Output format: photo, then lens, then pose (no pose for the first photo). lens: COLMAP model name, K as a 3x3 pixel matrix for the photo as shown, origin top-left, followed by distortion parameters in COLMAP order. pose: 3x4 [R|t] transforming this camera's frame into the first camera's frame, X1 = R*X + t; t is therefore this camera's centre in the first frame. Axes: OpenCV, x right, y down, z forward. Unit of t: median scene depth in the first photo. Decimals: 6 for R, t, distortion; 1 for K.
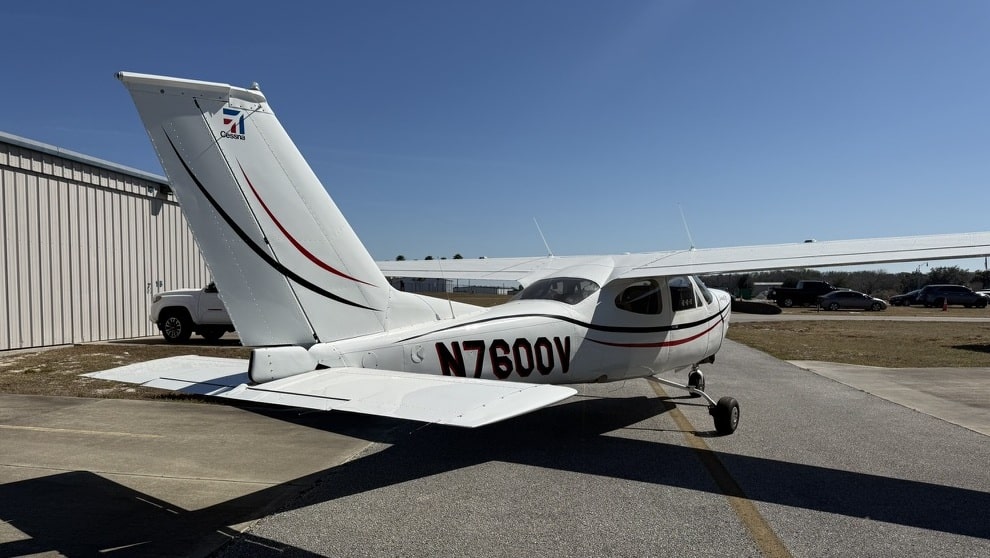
lens RADIAL K [[732.7, 0, 479.9], [0, 732.7, 353.7], [0, 0, 1]] dist [0.116912, -0.211792]
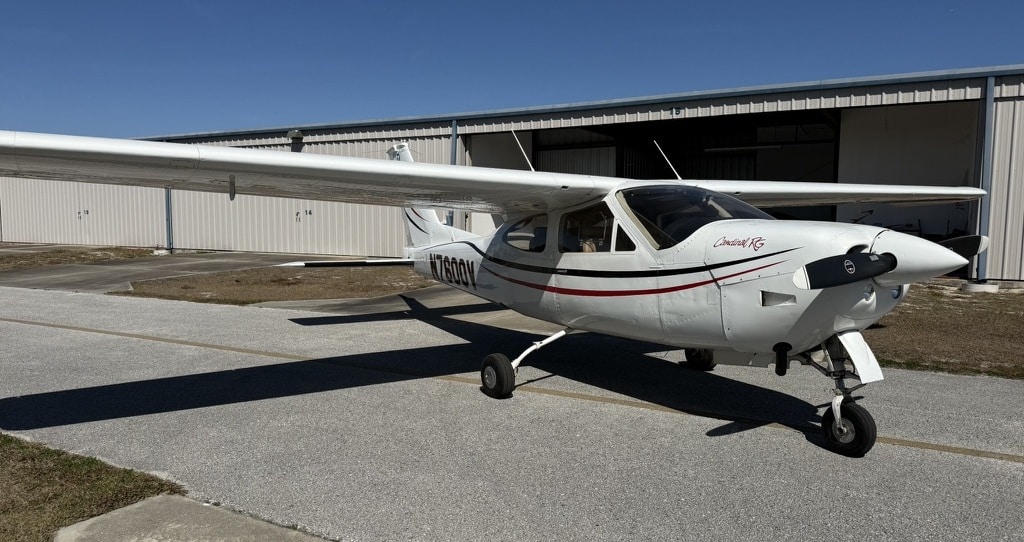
lens RADIAL K [[712.5, 0, 495.2], [0, 712.5, 294.0], [0, 0, 1]] dist [0.087815, -0.100671]
pose [[-0.372284, 0.095813, -0.923160, 1.338962], [-0.078614, 0.987827, 0.134228, -0.145781], [0.924784, 0.122544, -0.360220, 1.608811]]
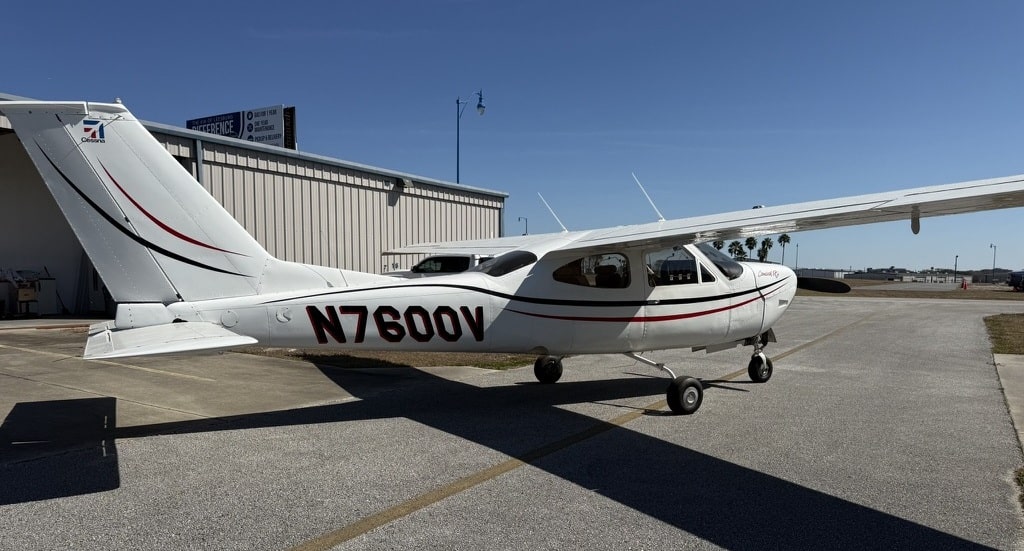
lens RADIAL K [[735.0, 0, 502.5], [0, 735.0, 360.7], [0, 0, 1]] dist [0.098349, -0.137754]
pose [[0.915103, 0.047803, -0.400377, 0.625219], [-0.035965, 0.998667, 0.037034, 0.015087], [0.401613, -0.019490, 0.915602, 0.051055]]
